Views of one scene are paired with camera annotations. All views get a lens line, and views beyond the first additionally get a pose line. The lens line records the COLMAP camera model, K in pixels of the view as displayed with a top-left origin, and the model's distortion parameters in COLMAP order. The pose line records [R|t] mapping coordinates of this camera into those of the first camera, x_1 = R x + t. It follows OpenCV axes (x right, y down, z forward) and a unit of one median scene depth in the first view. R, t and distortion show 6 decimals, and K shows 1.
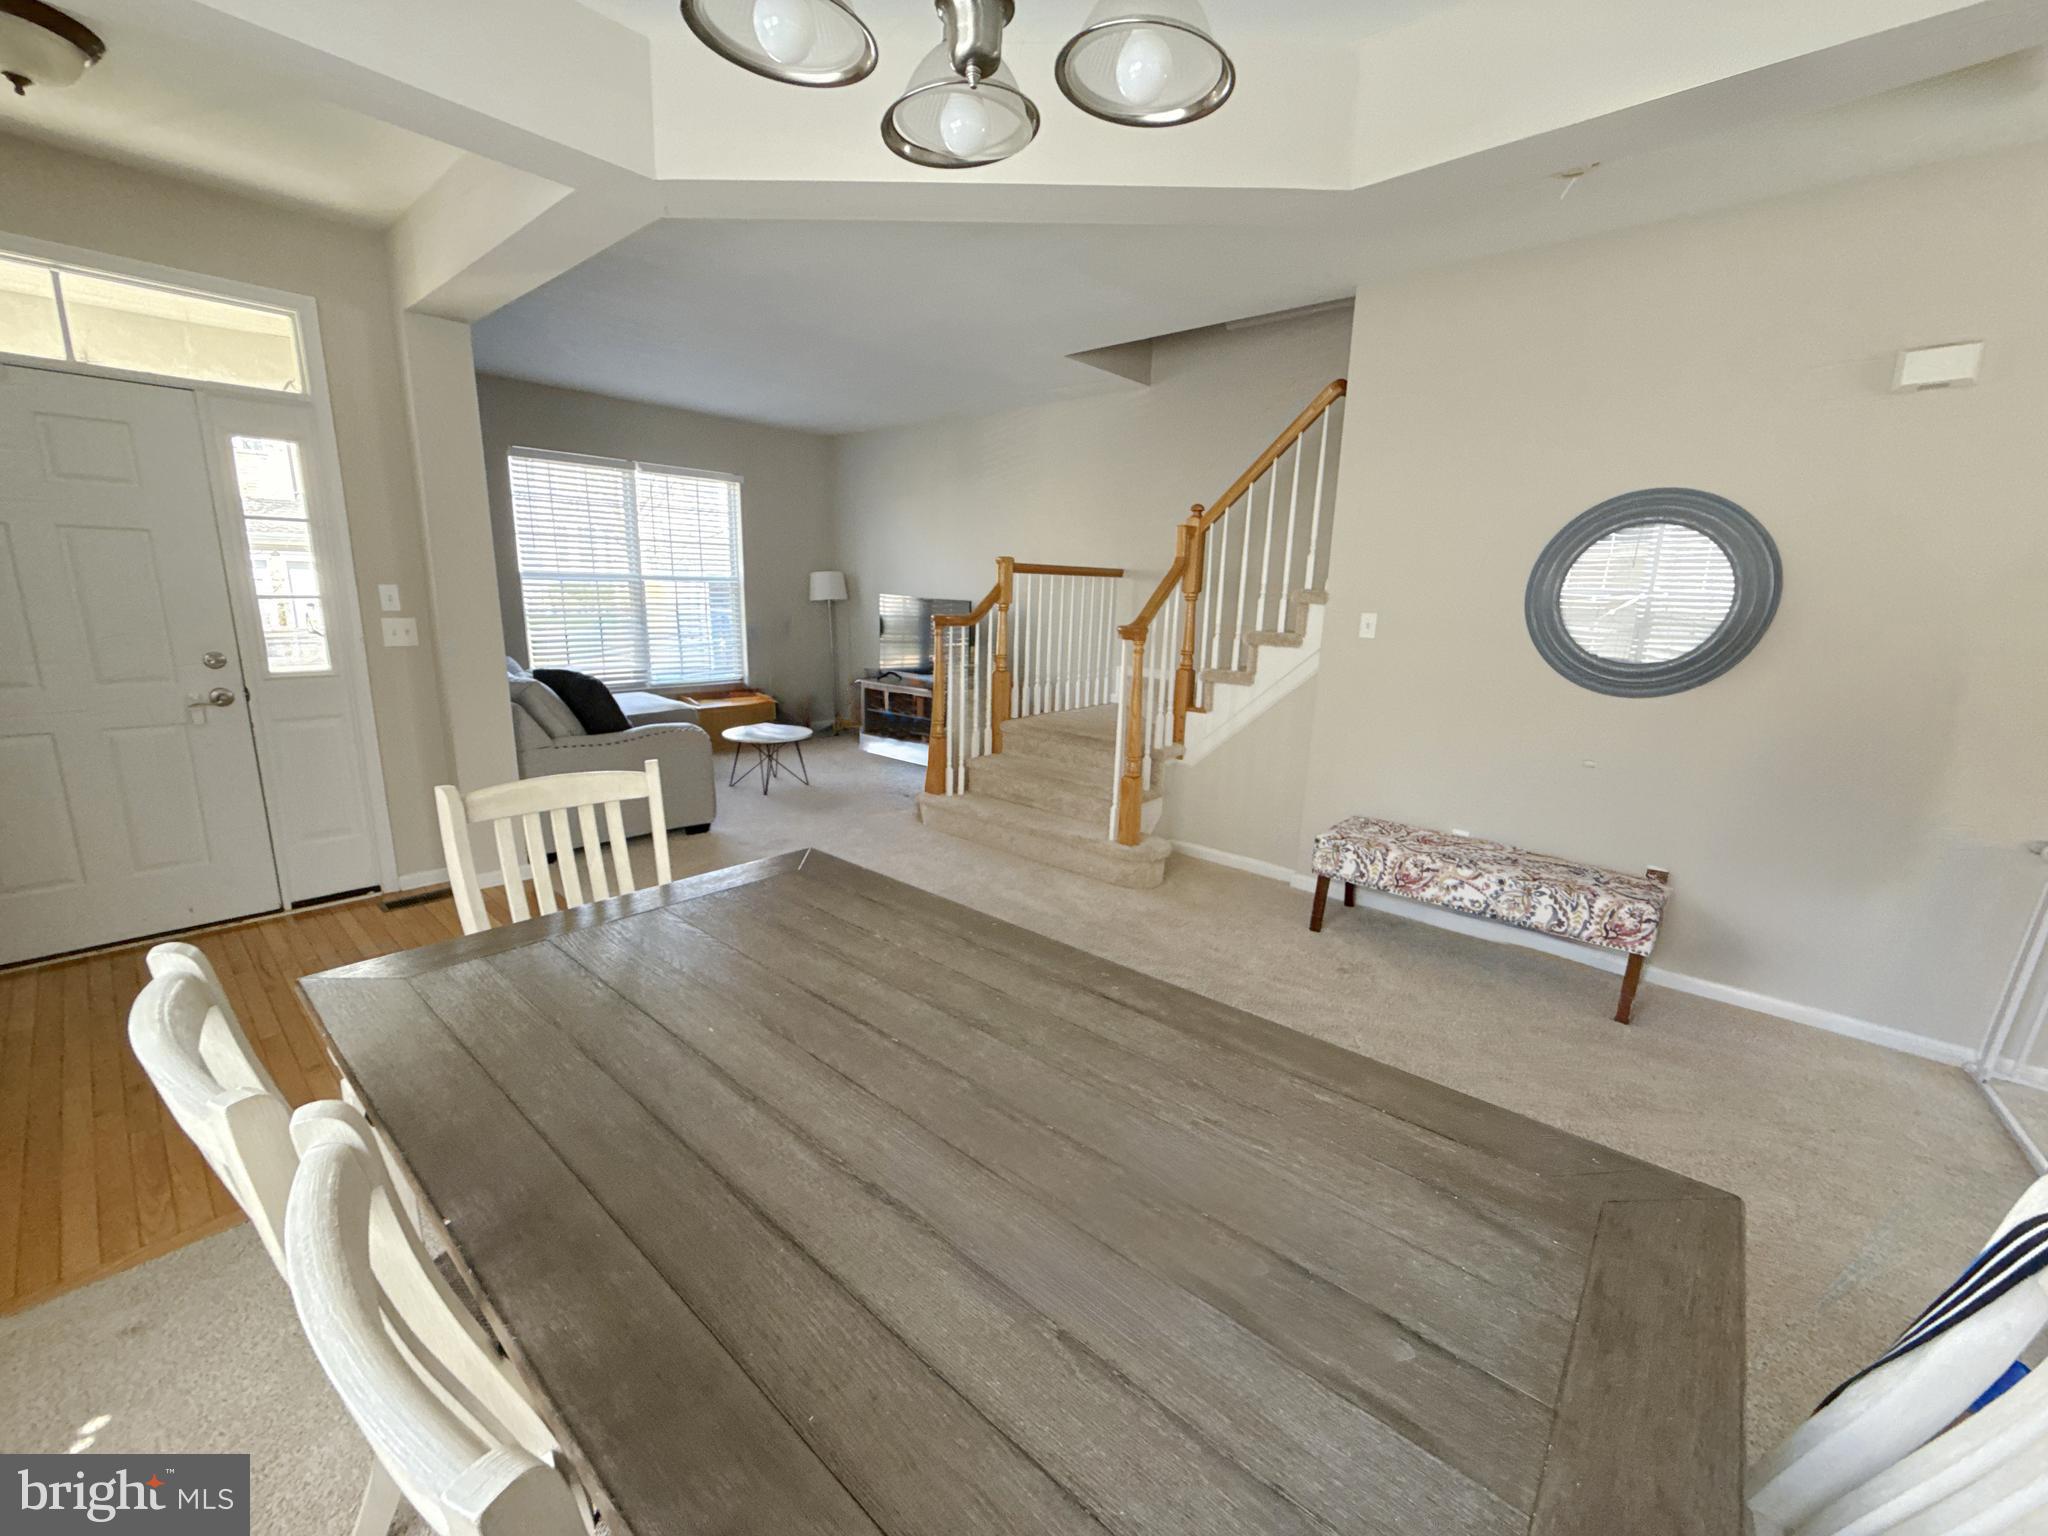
lens RADIAL K [[817.9, 0, 1022.1], [0, 817.9, 767.6], [0, 0, 1]] dist [0.000517, -0.000096]
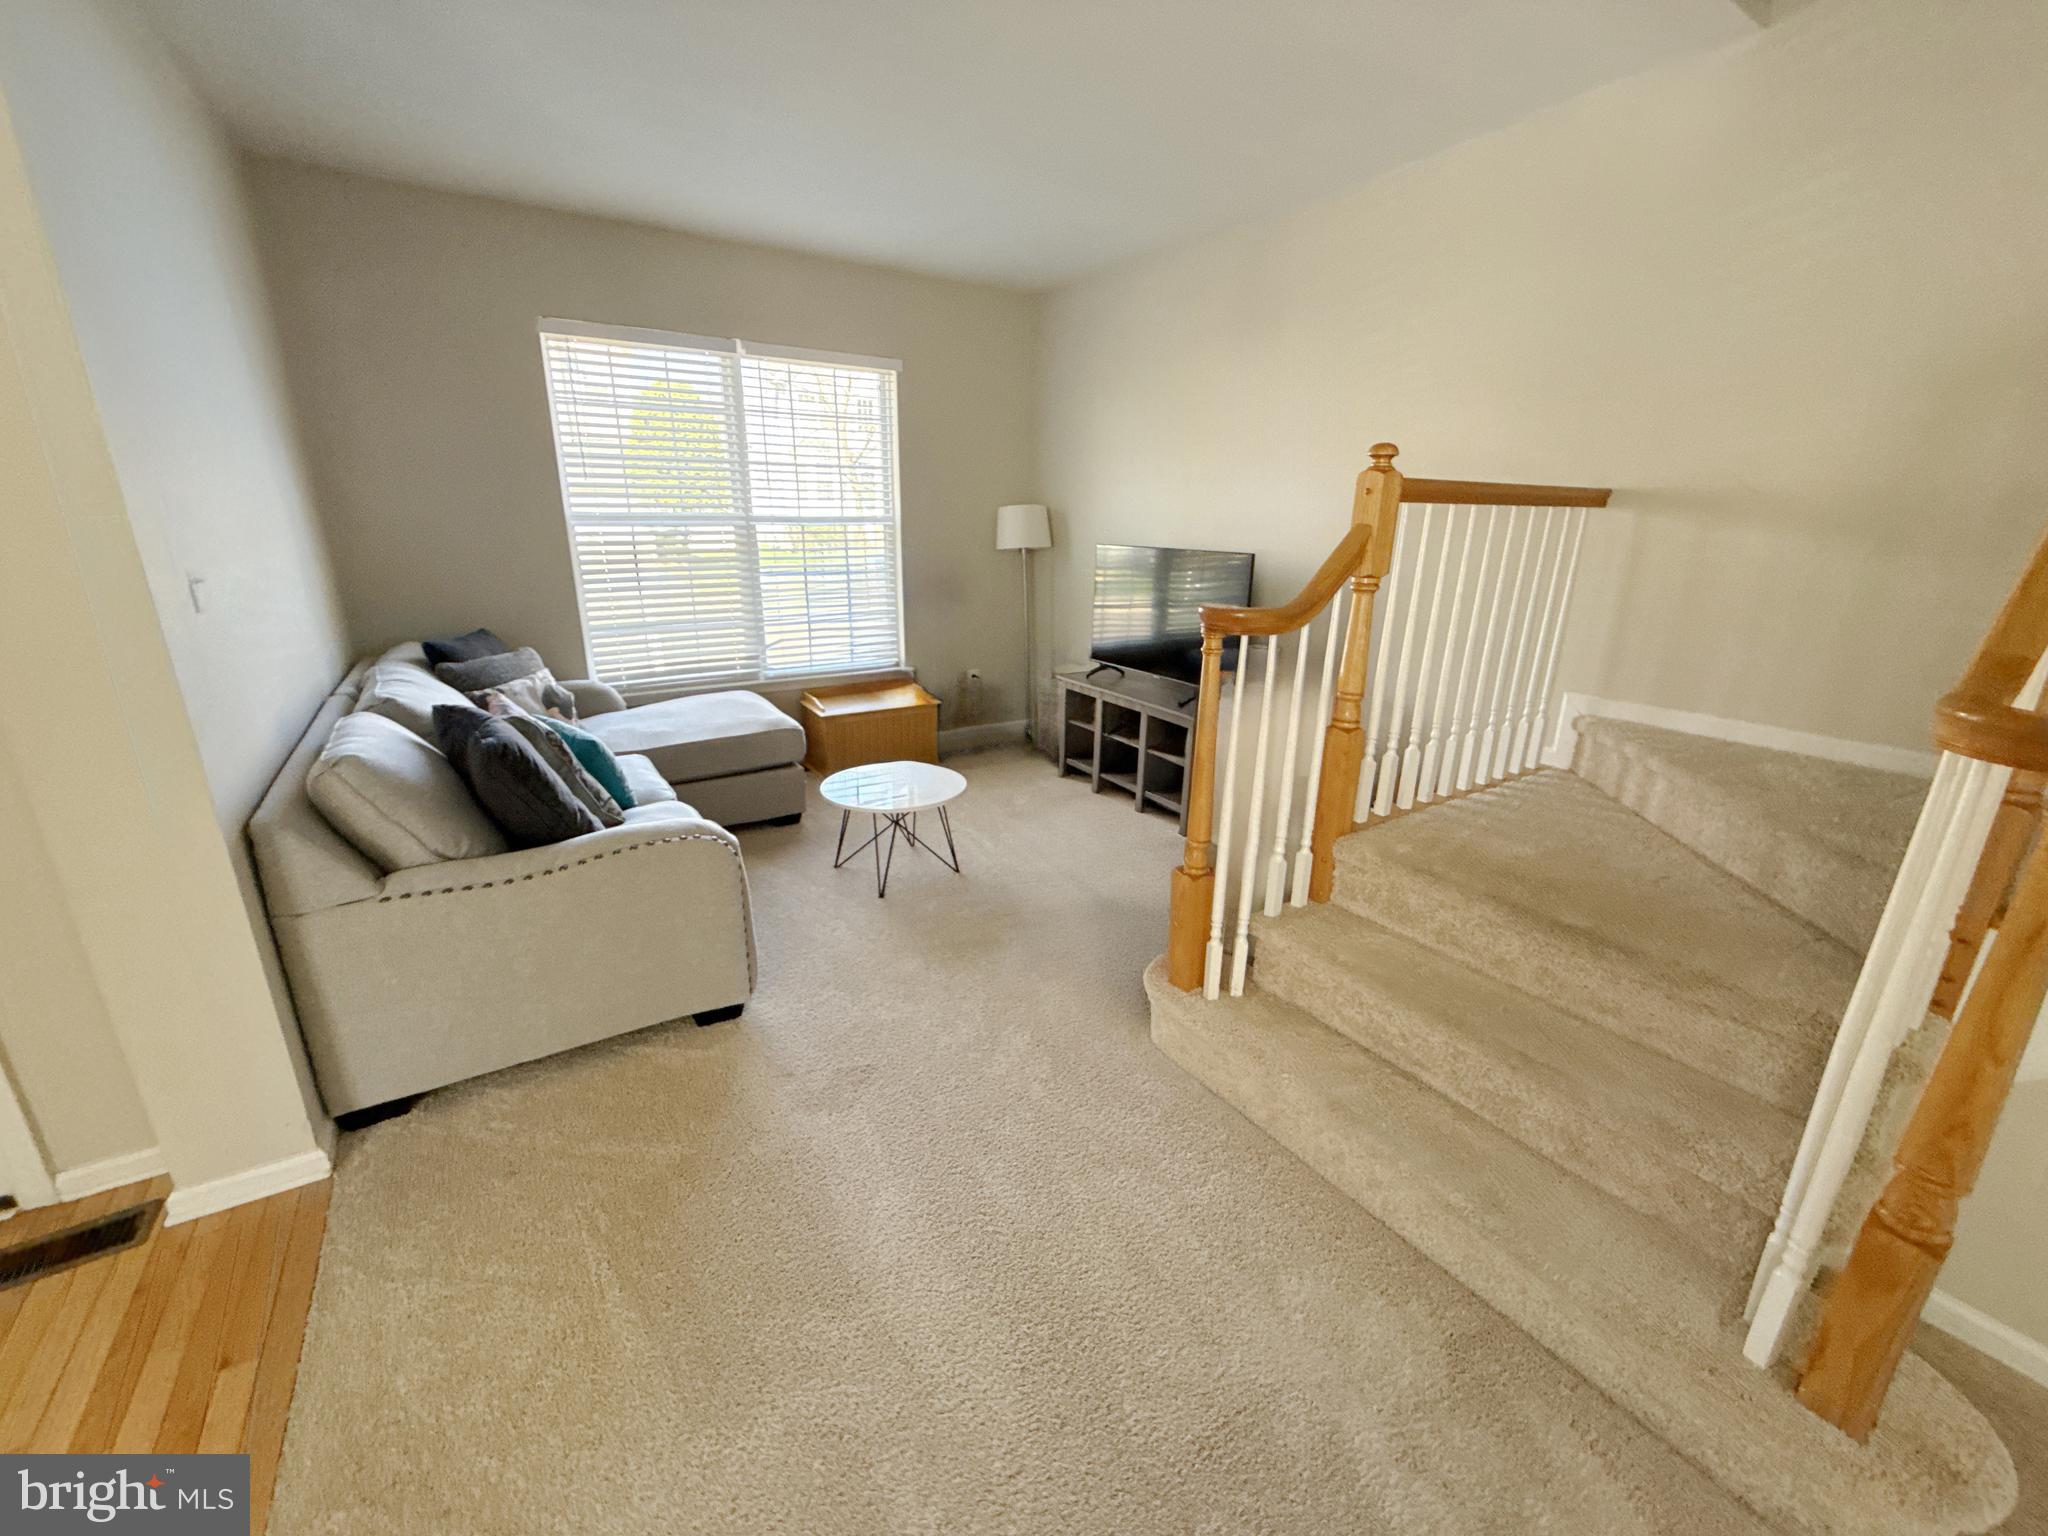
lens RADIAL K [[817.9, 0, 1027.3], [0, 817.9, 766.0], [0, 0, 1]] dist [0.000517, -0.000096]
pose [[0.965059, 0.062822, -0.254390, -0.061790], [-0.043196, 0.995694, 0.082019, -0.099970], [0.258447, -0.068164, 0.963617, 0.415210]]
